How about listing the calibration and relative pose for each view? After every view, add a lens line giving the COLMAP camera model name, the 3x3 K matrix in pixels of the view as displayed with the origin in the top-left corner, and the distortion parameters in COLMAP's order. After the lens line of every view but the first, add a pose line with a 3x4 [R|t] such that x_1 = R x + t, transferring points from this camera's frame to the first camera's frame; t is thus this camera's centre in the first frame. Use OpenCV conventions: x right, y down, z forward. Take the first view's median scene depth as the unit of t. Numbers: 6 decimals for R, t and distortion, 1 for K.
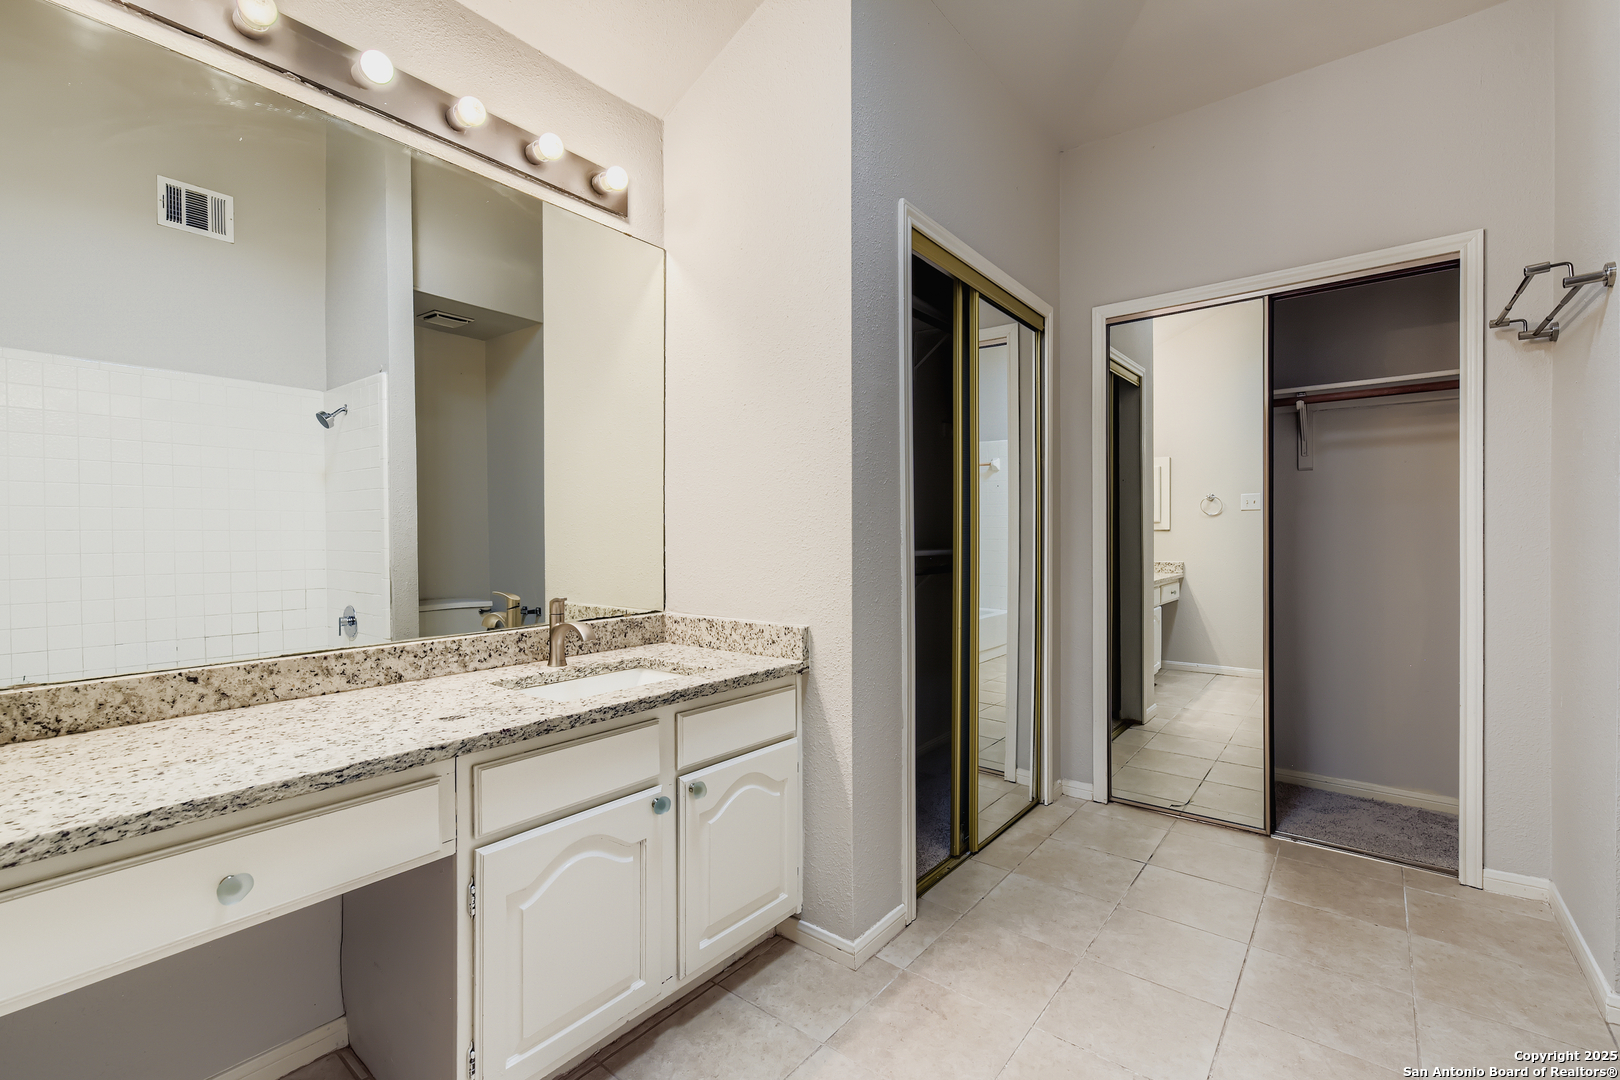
lens RADIAL K [[704.1, 0, 807.6], [0, 704.1, 536.2], [0, 0, 1]] dist [-0.000116, -0.000024]
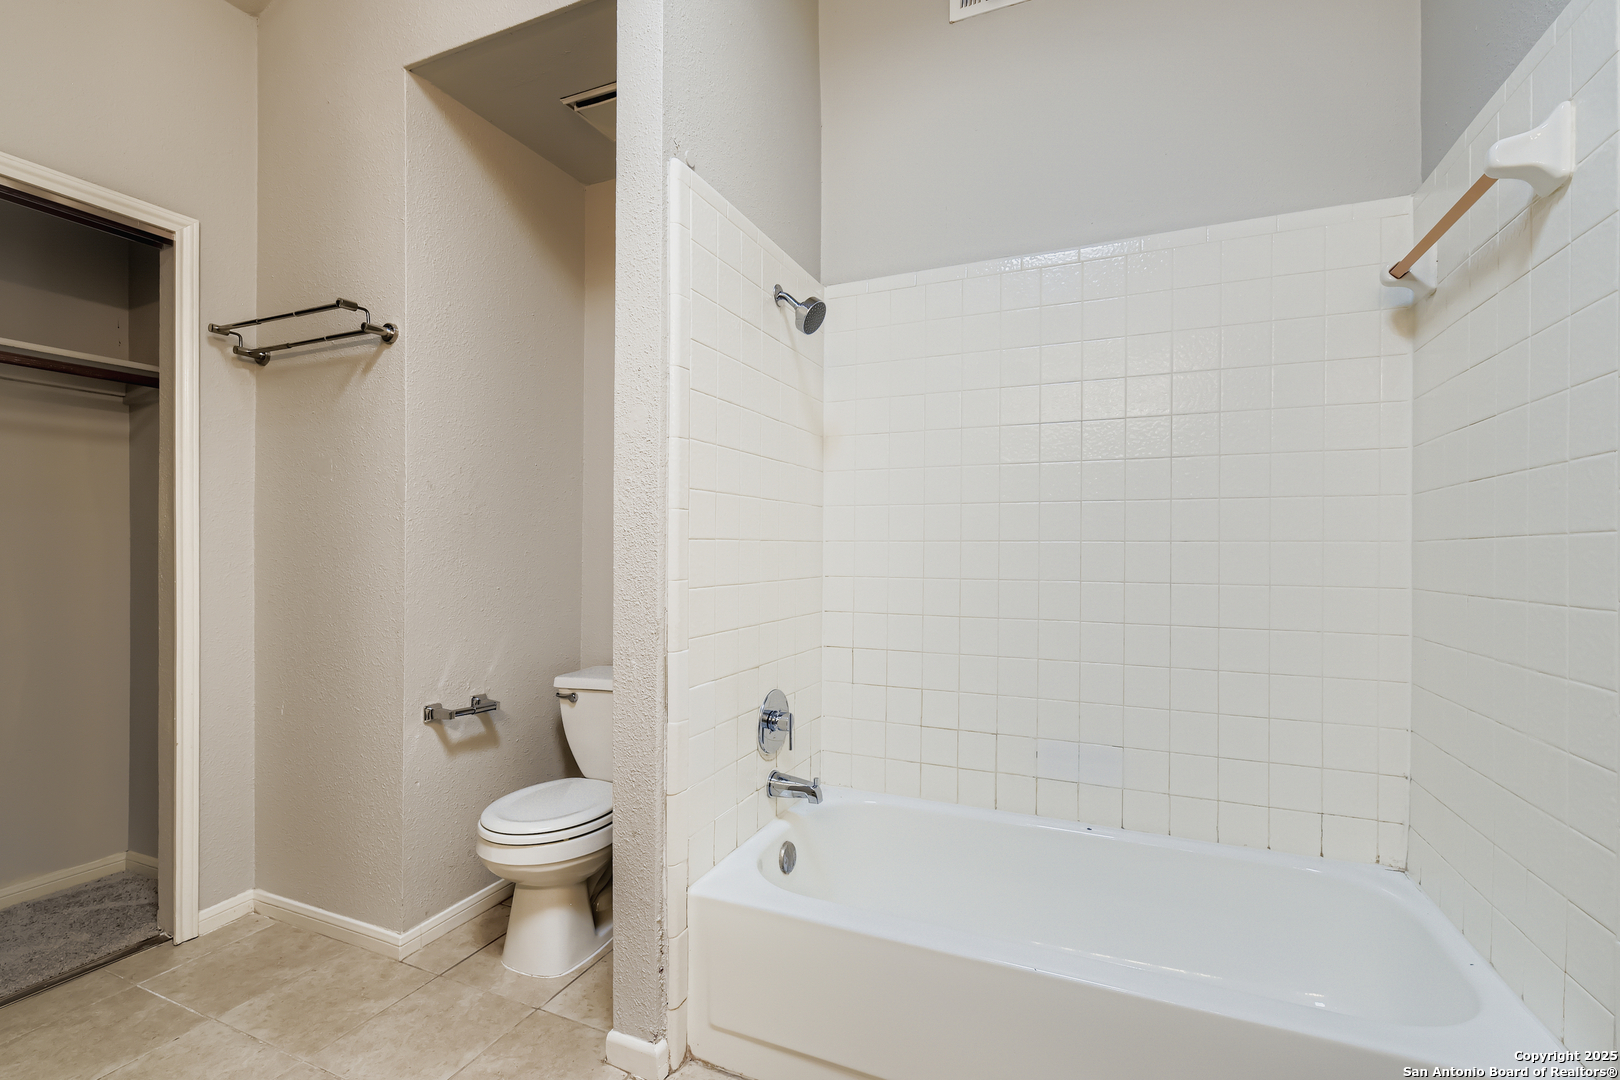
lens RADIAL K [[704.1, 0, 808.2], [0, 704.1, 550.7], [0, 0, 1]] dist [-0.000116, -0.000024]
pose [[-0.262100, 0.000294, 0.965041, -0.160569], [0.001636, 0.999999, 0.000139, -0.003306], [-0.965039, 0.001616, -0.262100, 0.527772]]
